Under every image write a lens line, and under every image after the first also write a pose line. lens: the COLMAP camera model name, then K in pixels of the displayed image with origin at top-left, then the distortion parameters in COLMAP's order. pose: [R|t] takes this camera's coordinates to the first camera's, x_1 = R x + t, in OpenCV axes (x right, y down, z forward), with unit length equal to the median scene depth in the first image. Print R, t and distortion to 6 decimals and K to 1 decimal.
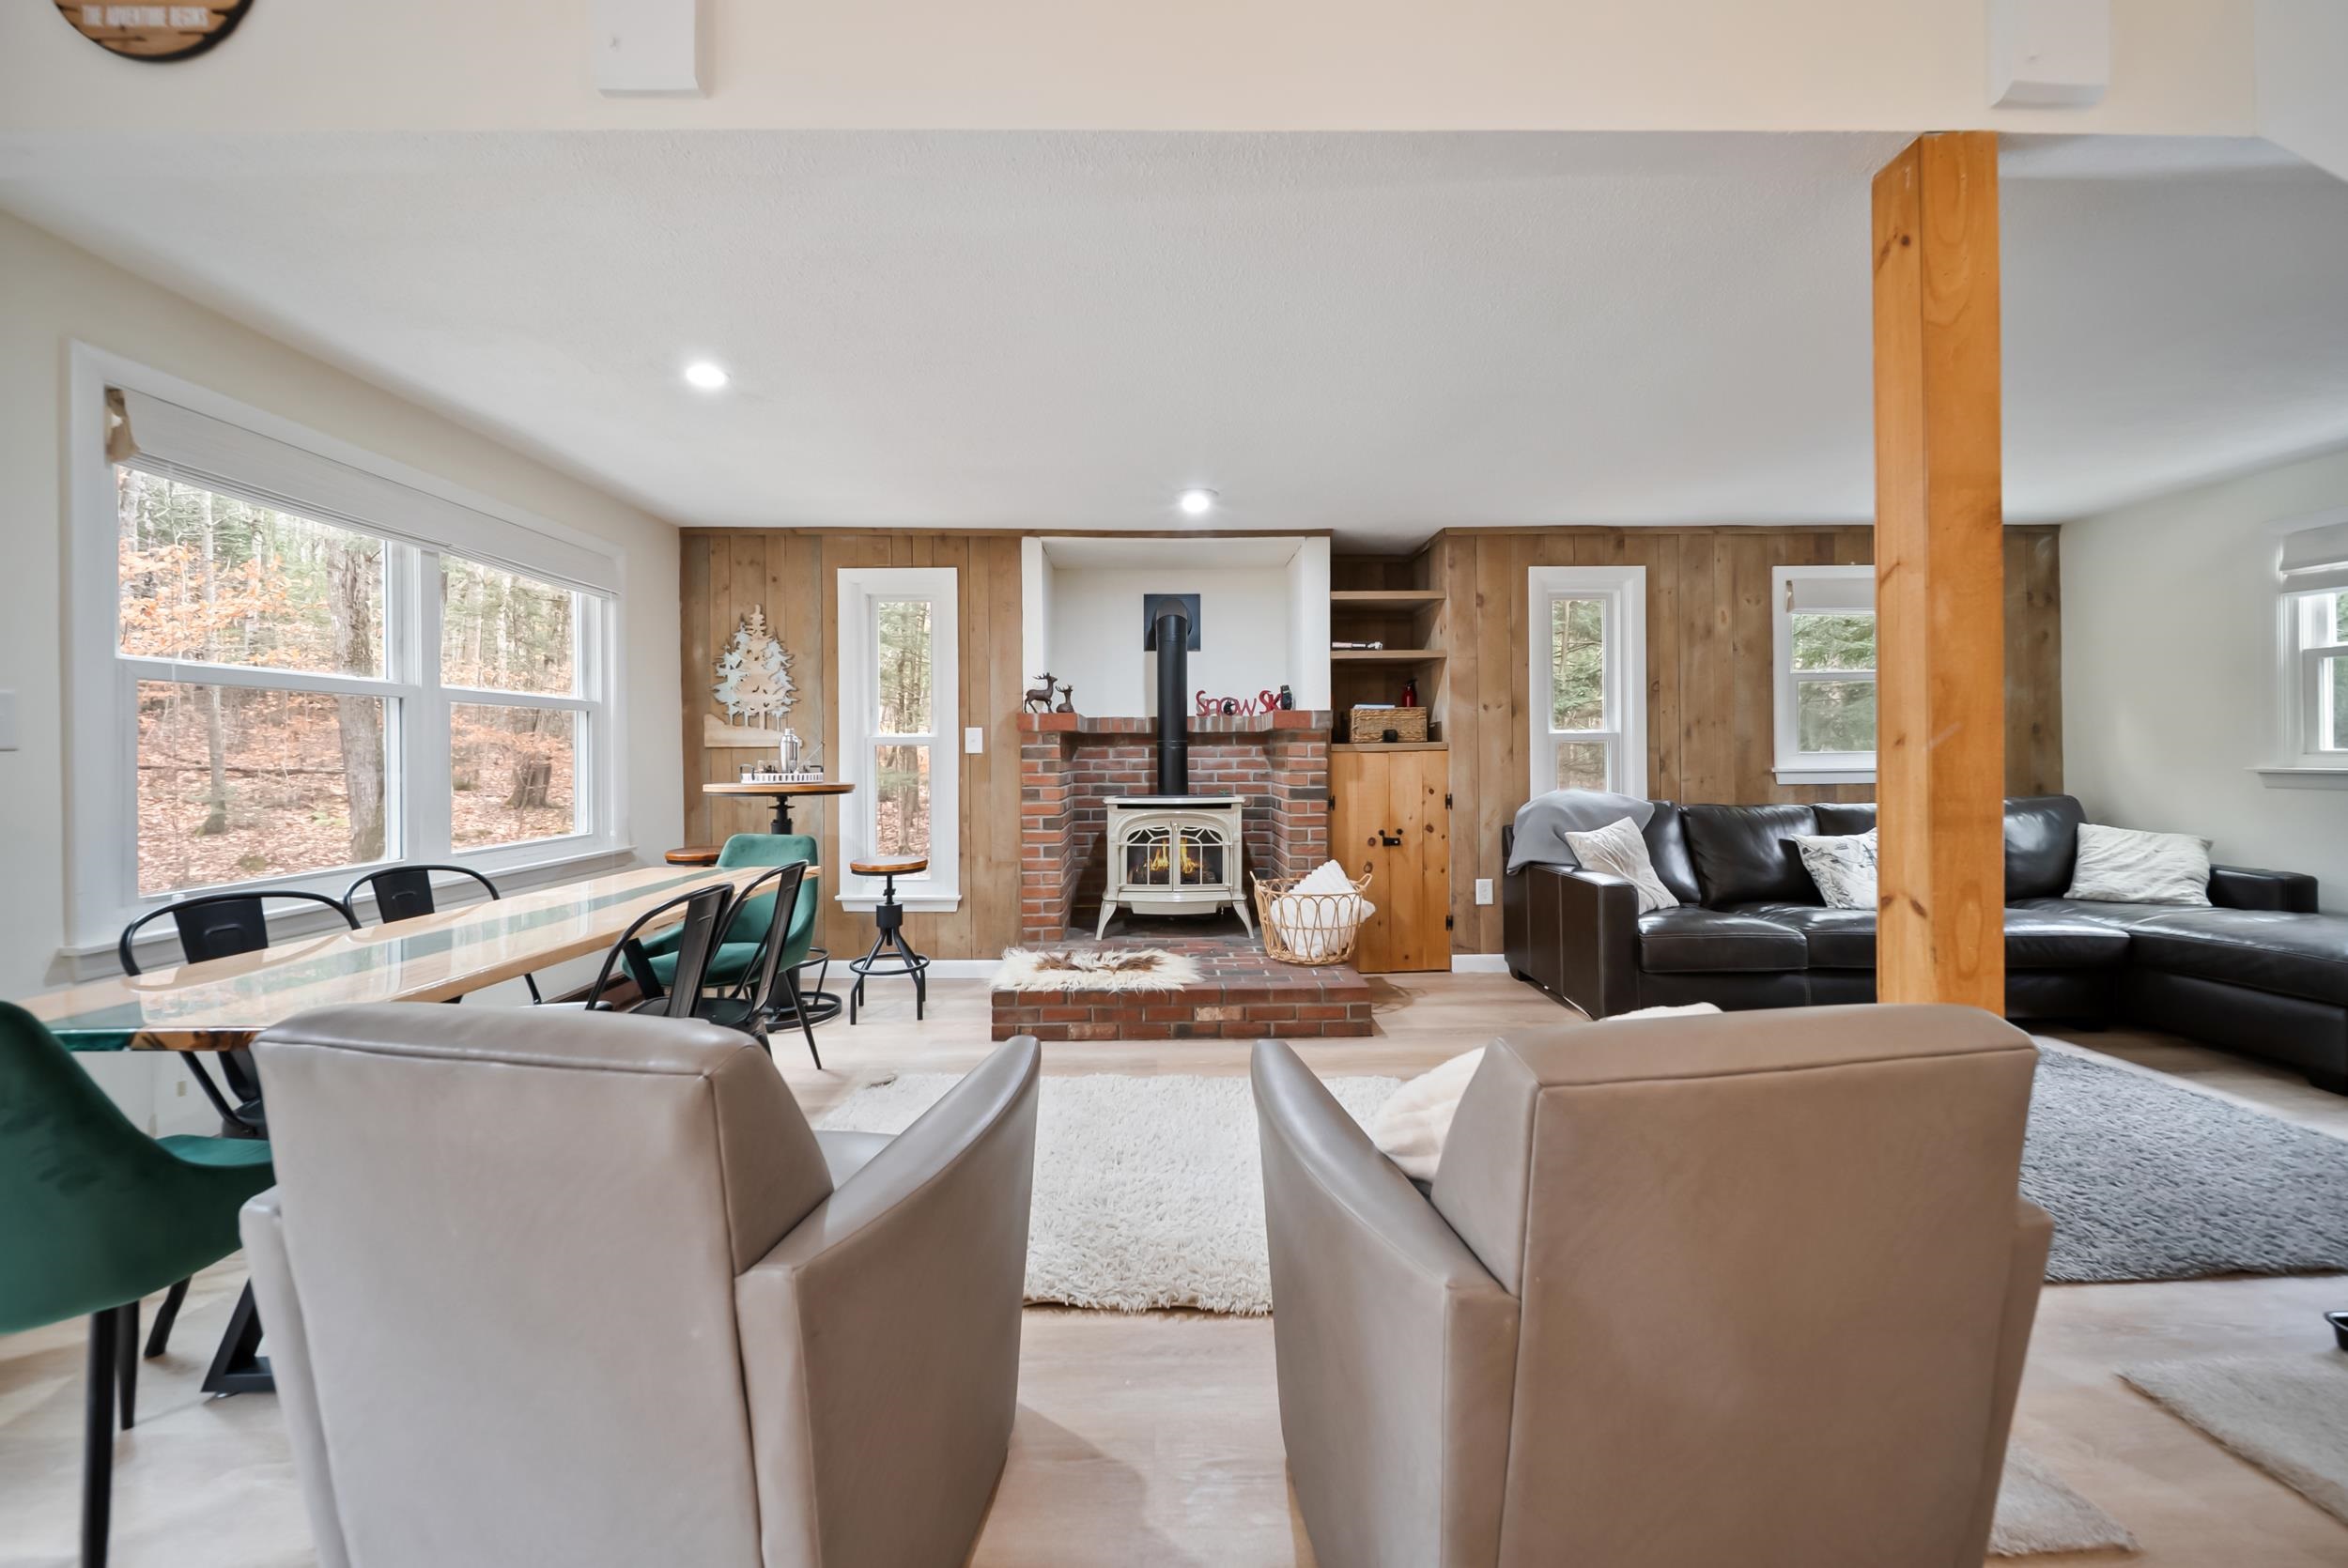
lens RADIAL K [[835.6, 0, 1173.0], [0, 835.6, 750.6], [0, 0, 1]] dist [0.000243, -0.000051]
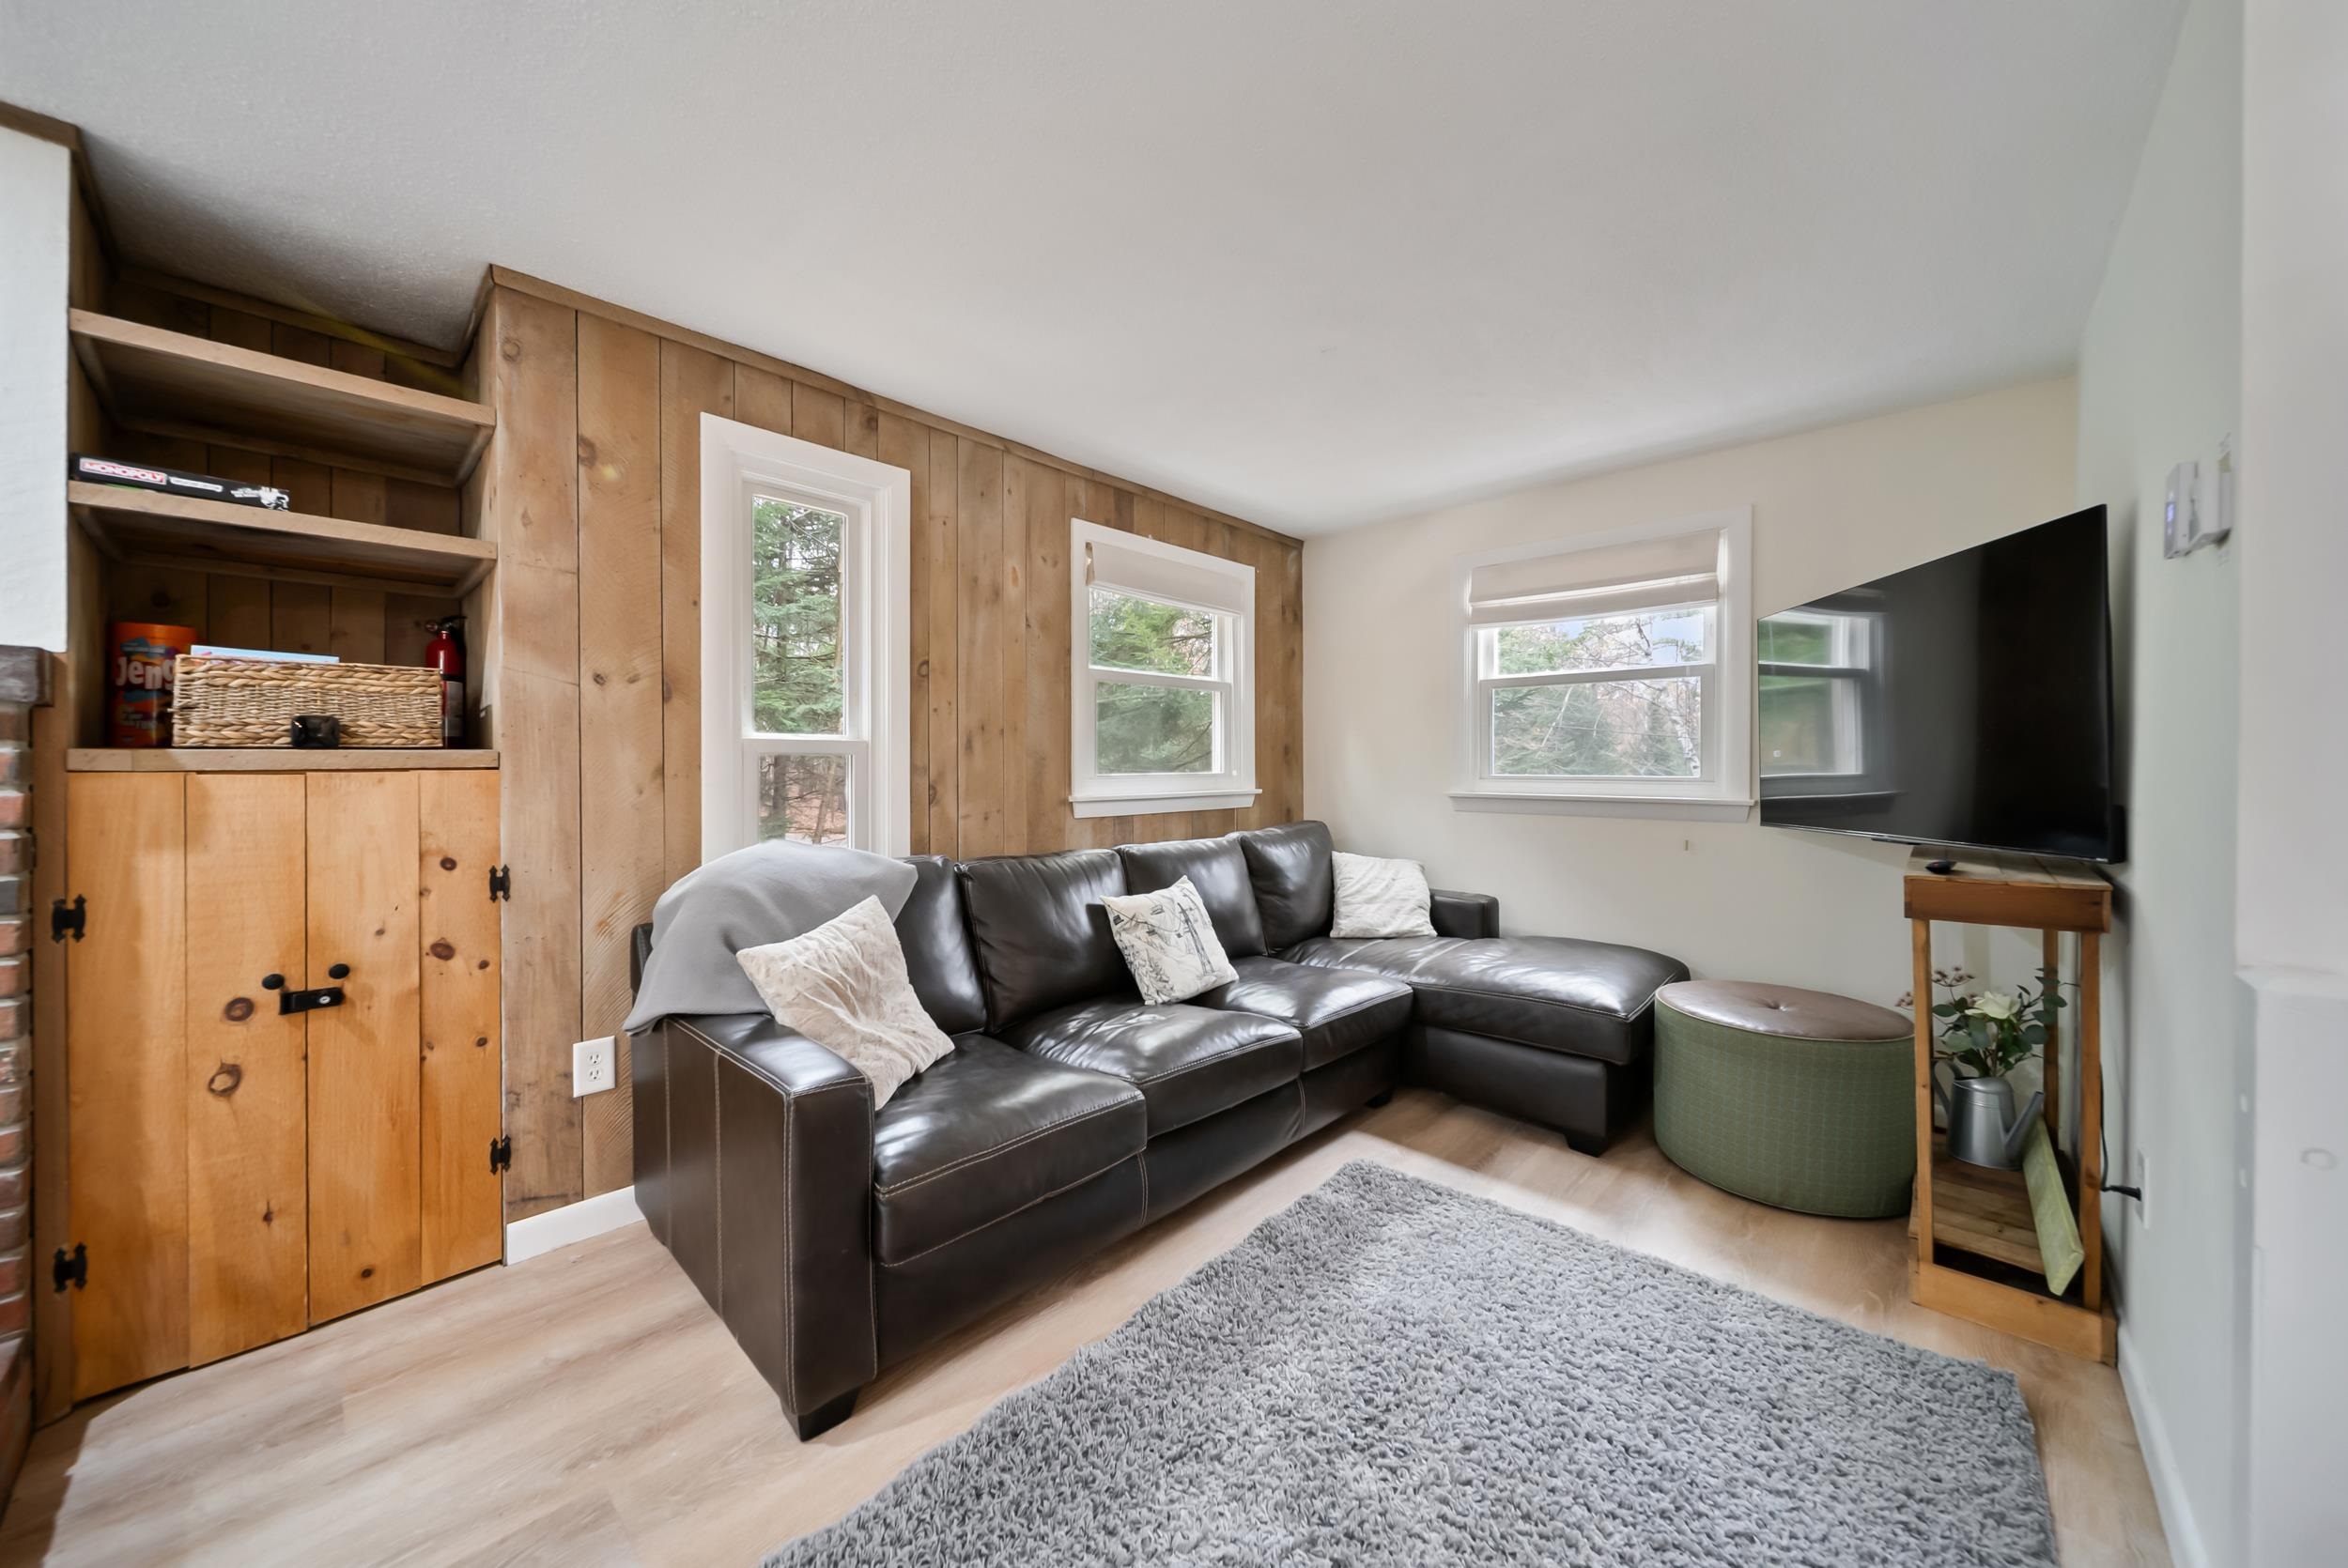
lens RADIAL K [[836.3, 0, 1166.0], [0, 836.3, 780.4], [0, 0, 1]] dist [0.000327, -0.001565]
pose [[0.704369, -0.003738, 0.709824, 0.265139], [-0.011377, 0.999798, 0.016556, -0.005802], [-0.709743, -0.019737, 0.704184, 0.436693]]
